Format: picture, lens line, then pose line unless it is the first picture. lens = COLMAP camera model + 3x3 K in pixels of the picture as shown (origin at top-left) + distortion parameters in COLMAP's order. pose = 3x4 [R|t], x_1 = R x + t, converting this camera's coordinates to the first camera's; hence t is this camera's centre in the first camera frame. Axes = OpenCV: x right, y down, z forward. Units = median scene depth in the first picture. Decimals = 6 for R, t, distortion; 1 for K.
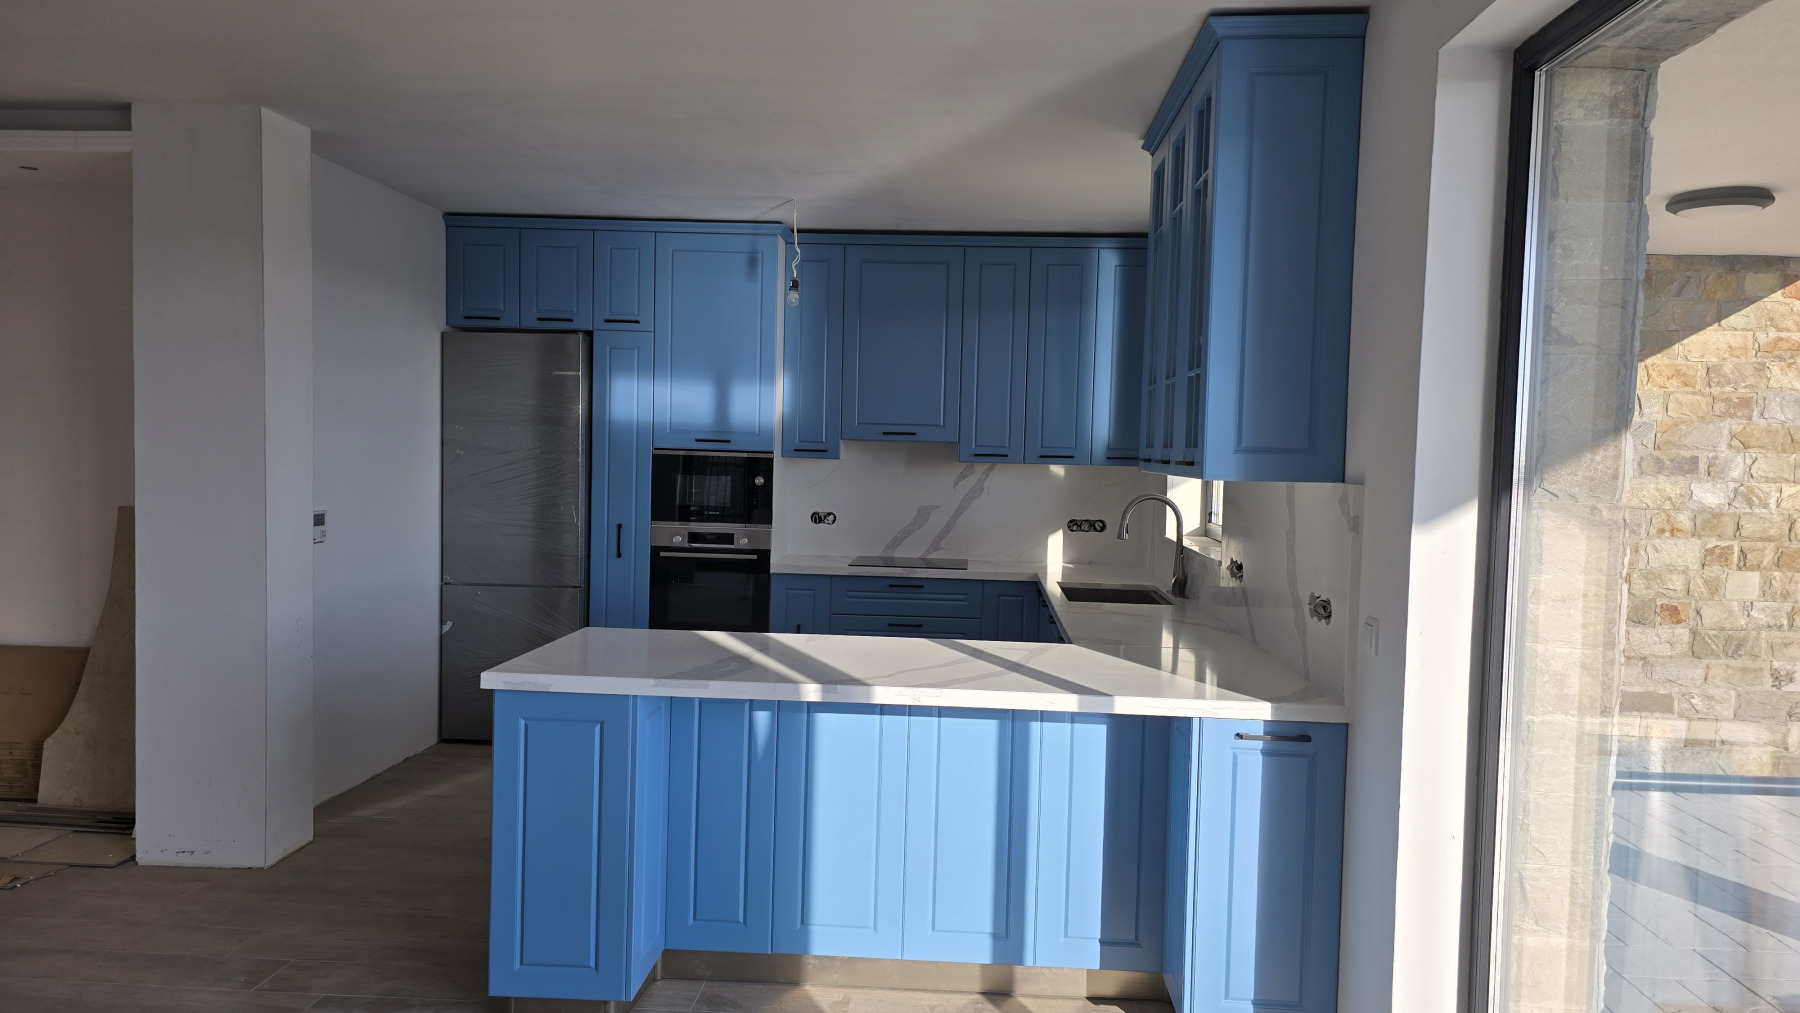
lens RADIAL K [[1207.0, 0, 900.0], [0, 1207.0, 506.5], [0, 0, 1]] dist [0.080652, -0.085837]
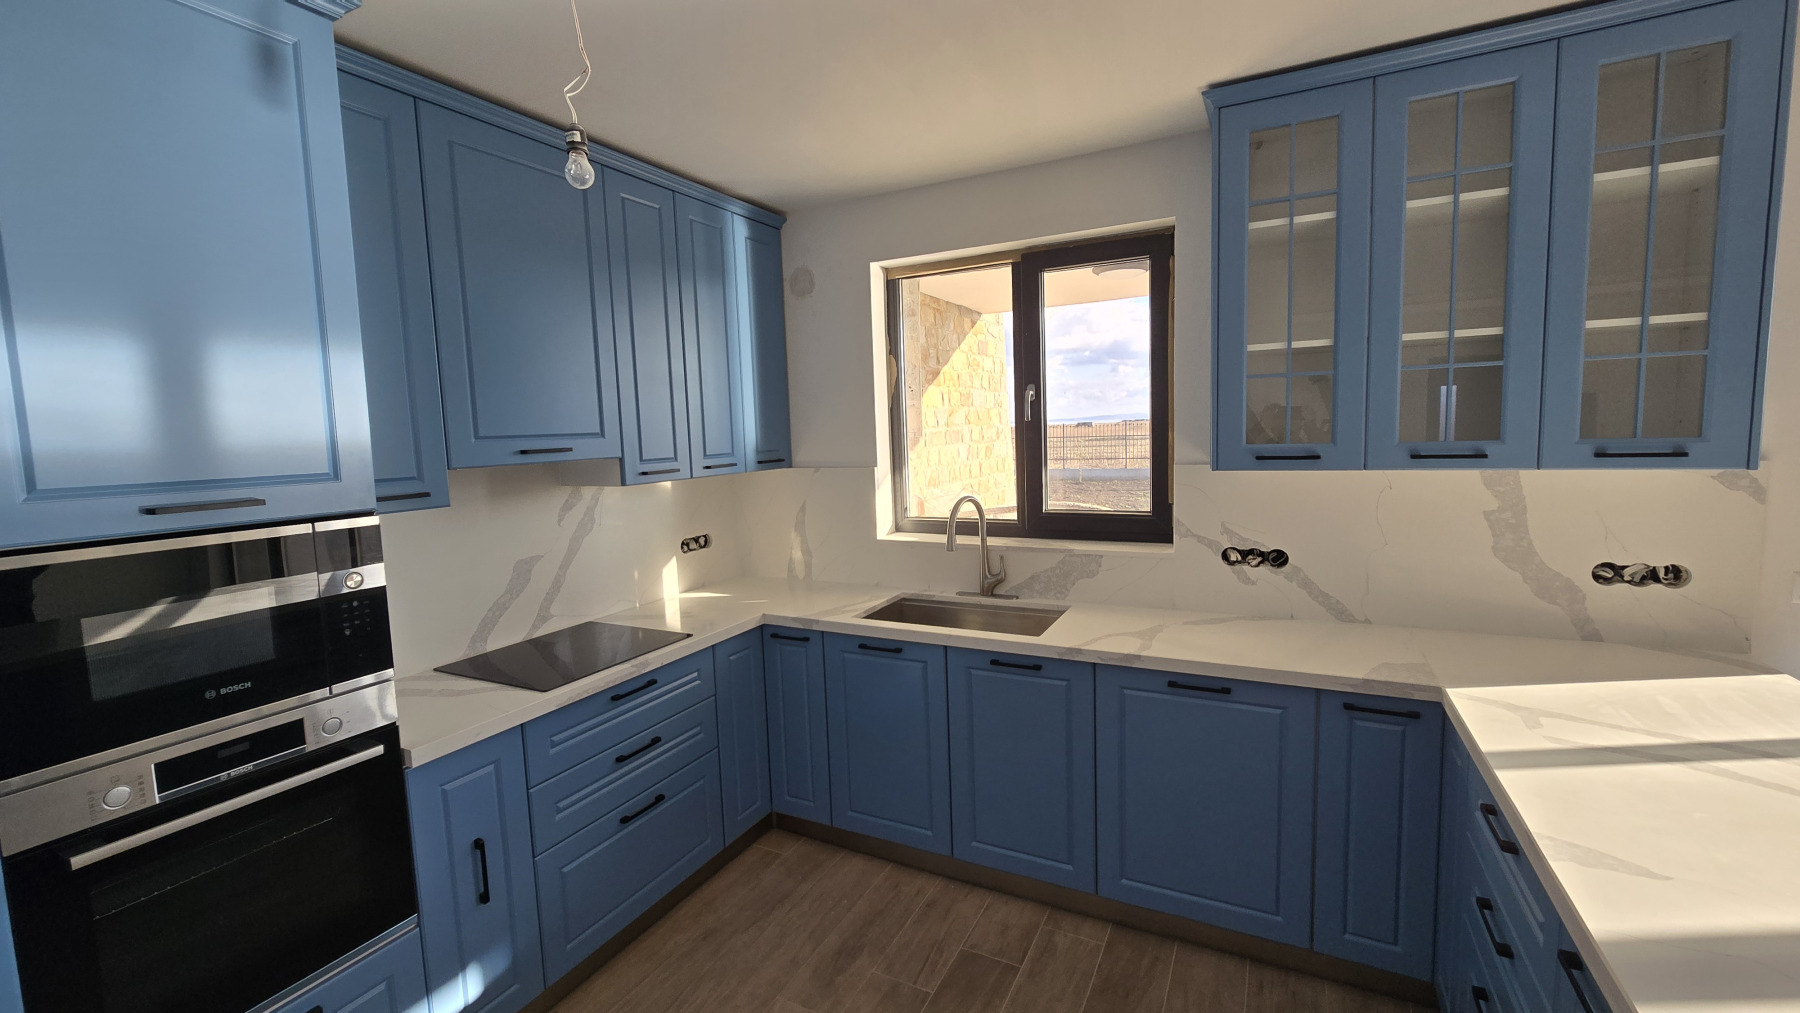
lens RADIAL K [[734.6, 0, 893.9], [0, 734.6, 495.3], [0, 0, 1]] dist [-0.001983, -0.000239]
pose [[0.405196, -0.126205, 0.905477, -0.275994], [0.090715, 0.991088, 0.097543, -0.060664], [-0.909718, 0.042616, 0.413034, 0.706899]]
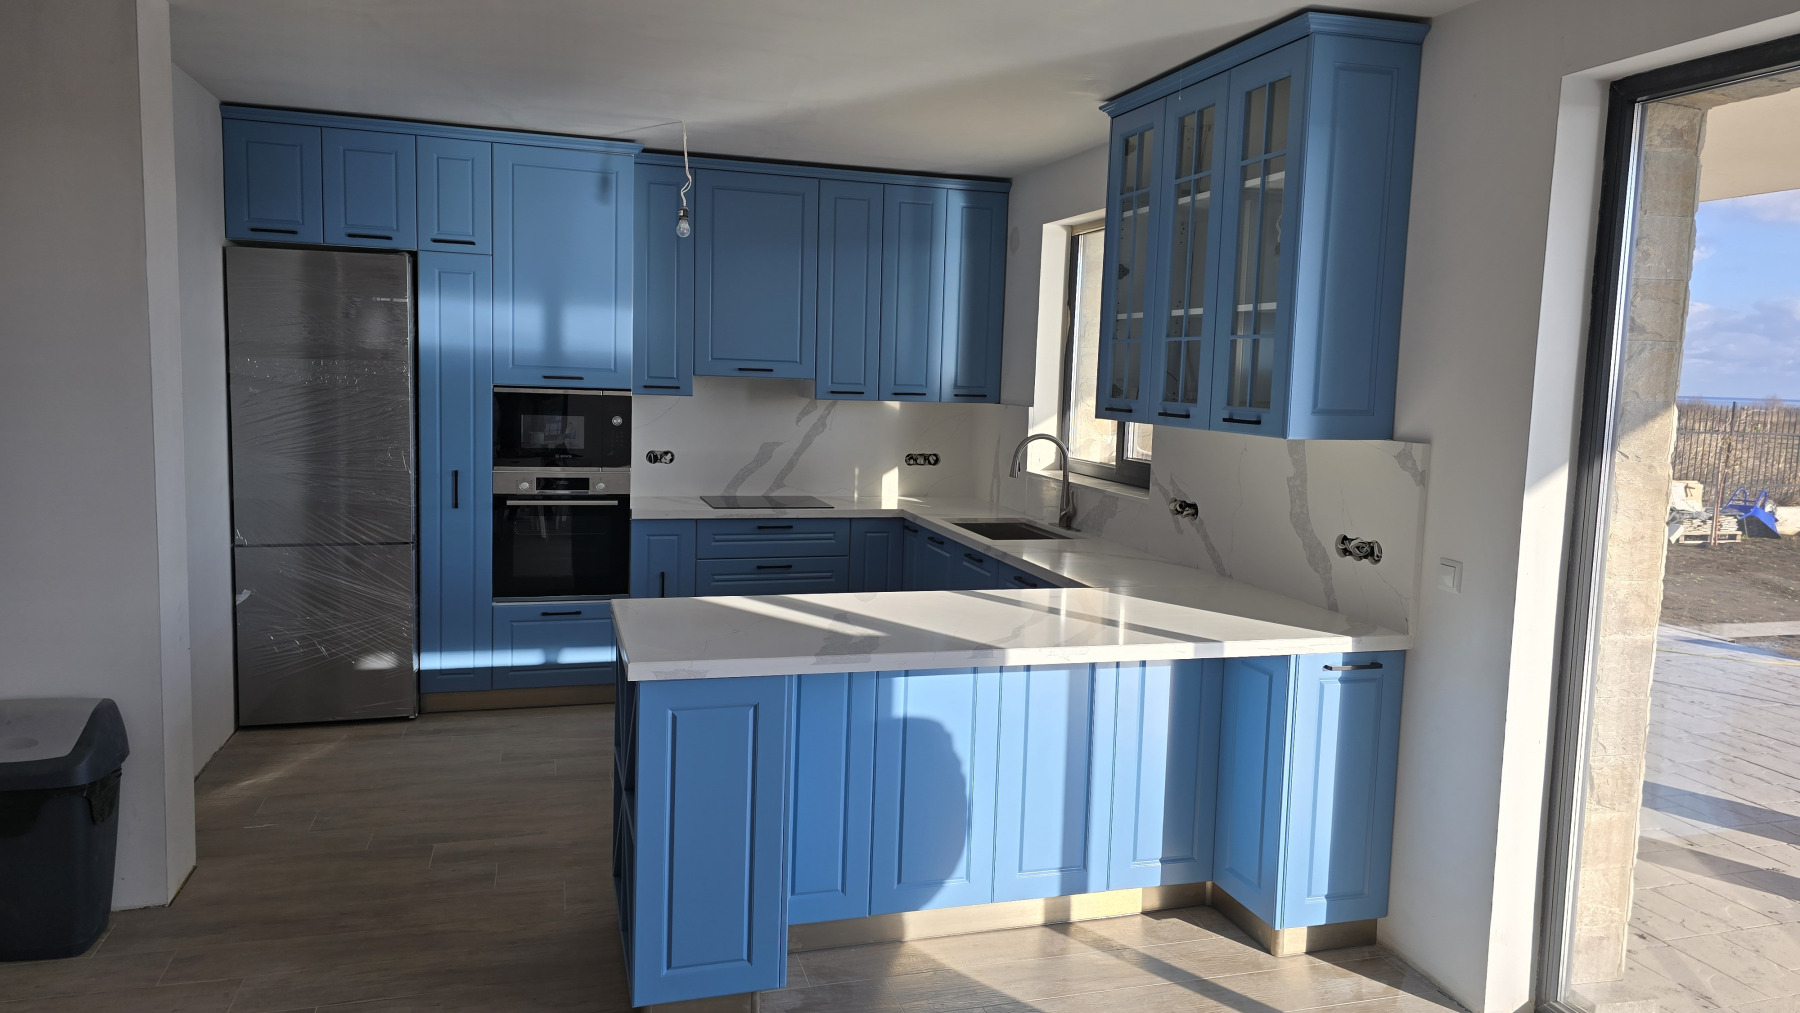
lens RADIAL K [[1208.0, 0, 903.0], [0, 1208.0, 488.6], [0, 0, 1]] dist [0.078583, -0.084186]
pose [[0.938578, -0.030212, 0.343741, -0.232749], [0.009627, 0.998065, 0.061435, -0.024614], [-0.344932, -0.054352, 0.937053, 0.042990]]
